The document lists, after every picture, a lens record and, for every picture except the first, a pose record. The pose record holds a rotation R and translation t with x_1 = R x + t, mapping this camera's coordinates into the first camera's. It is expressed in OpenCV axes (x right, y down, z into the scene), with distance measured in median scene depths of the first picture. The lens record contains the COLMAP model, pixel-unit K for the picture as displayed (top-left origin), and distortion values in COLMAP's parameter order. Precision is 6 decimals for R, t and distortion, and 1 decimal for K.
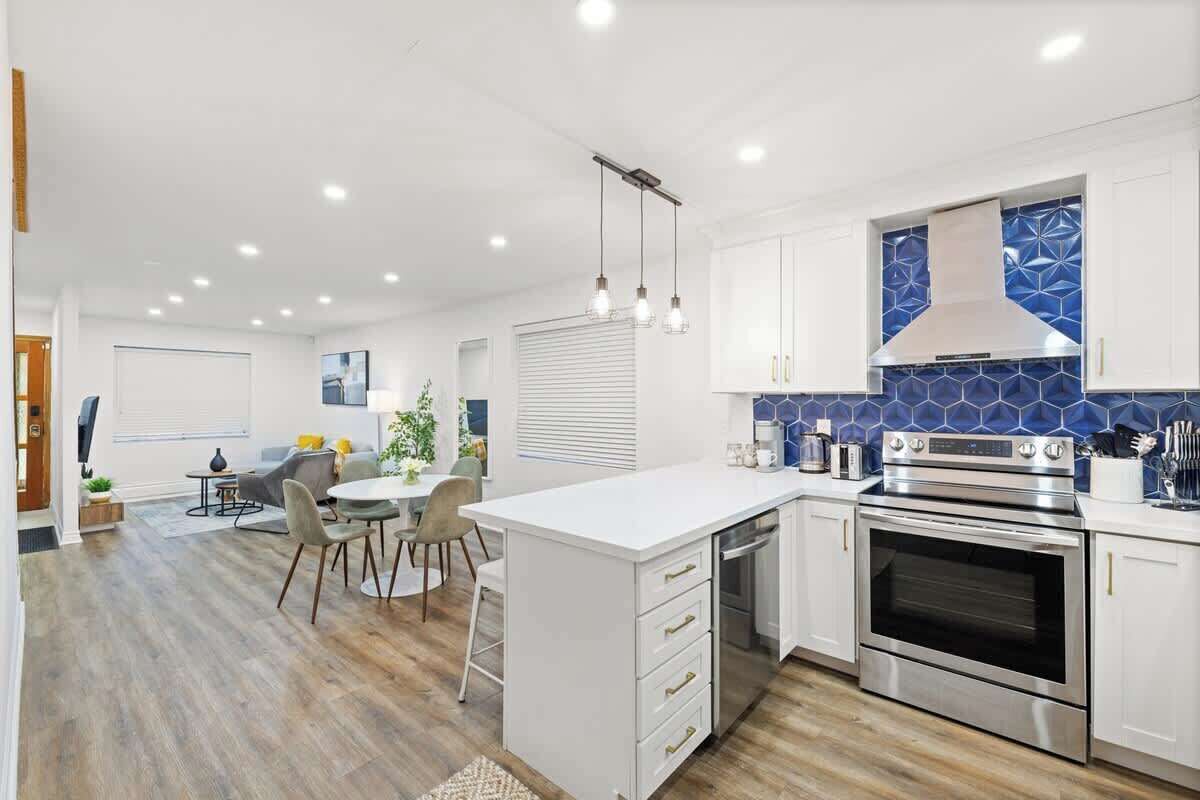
lens RADIAL K [[498.6, 0, 595.7], [0, 498.6, 398.8], [0, 0, 1]] dist [0.002594, 0.000316]
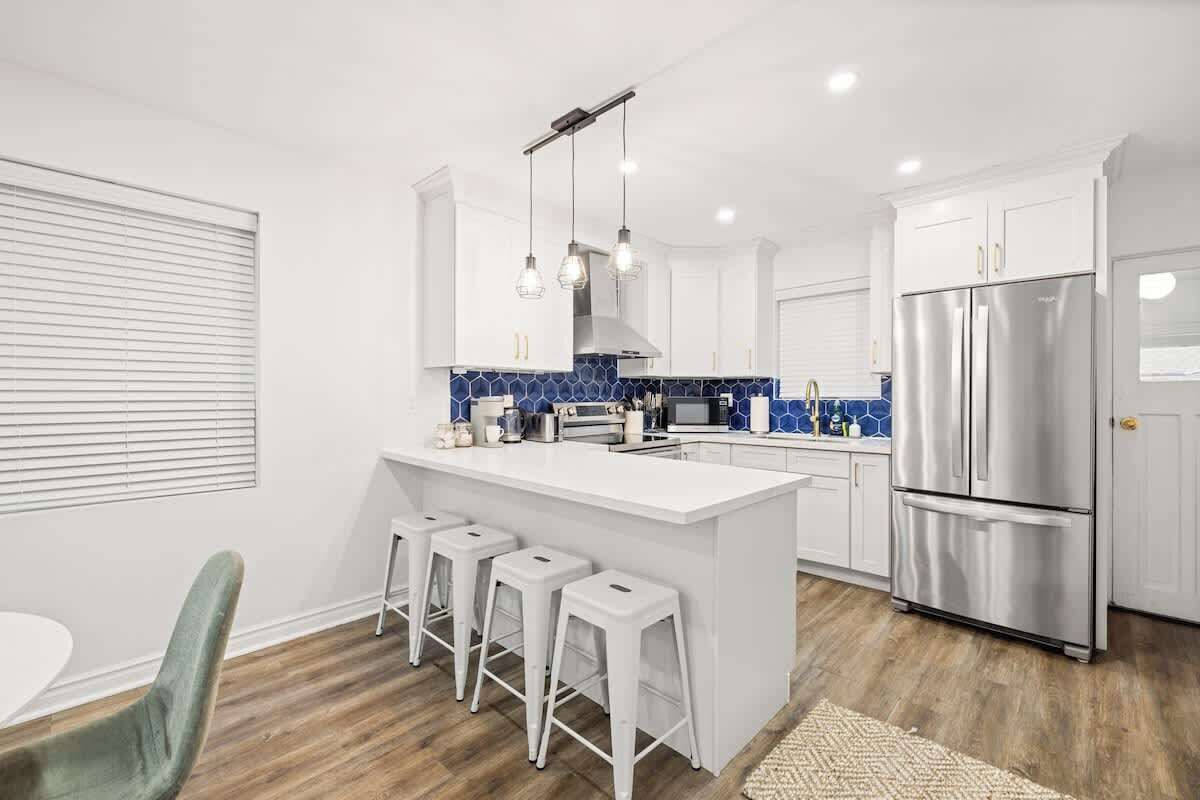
lens RADIAL K [[498.6, 0, 599.2], [0, 498.6, 395.8], [0, 0, 1]] dist [0.002594, 0.000316]
pose [[0.054242, -0.001380, 0.998527, -0.771380], [-0.006746, 0.999976, 0.001748, 0.046080], [-0.998505, -0.006831, 0.054231, 0.866195]]
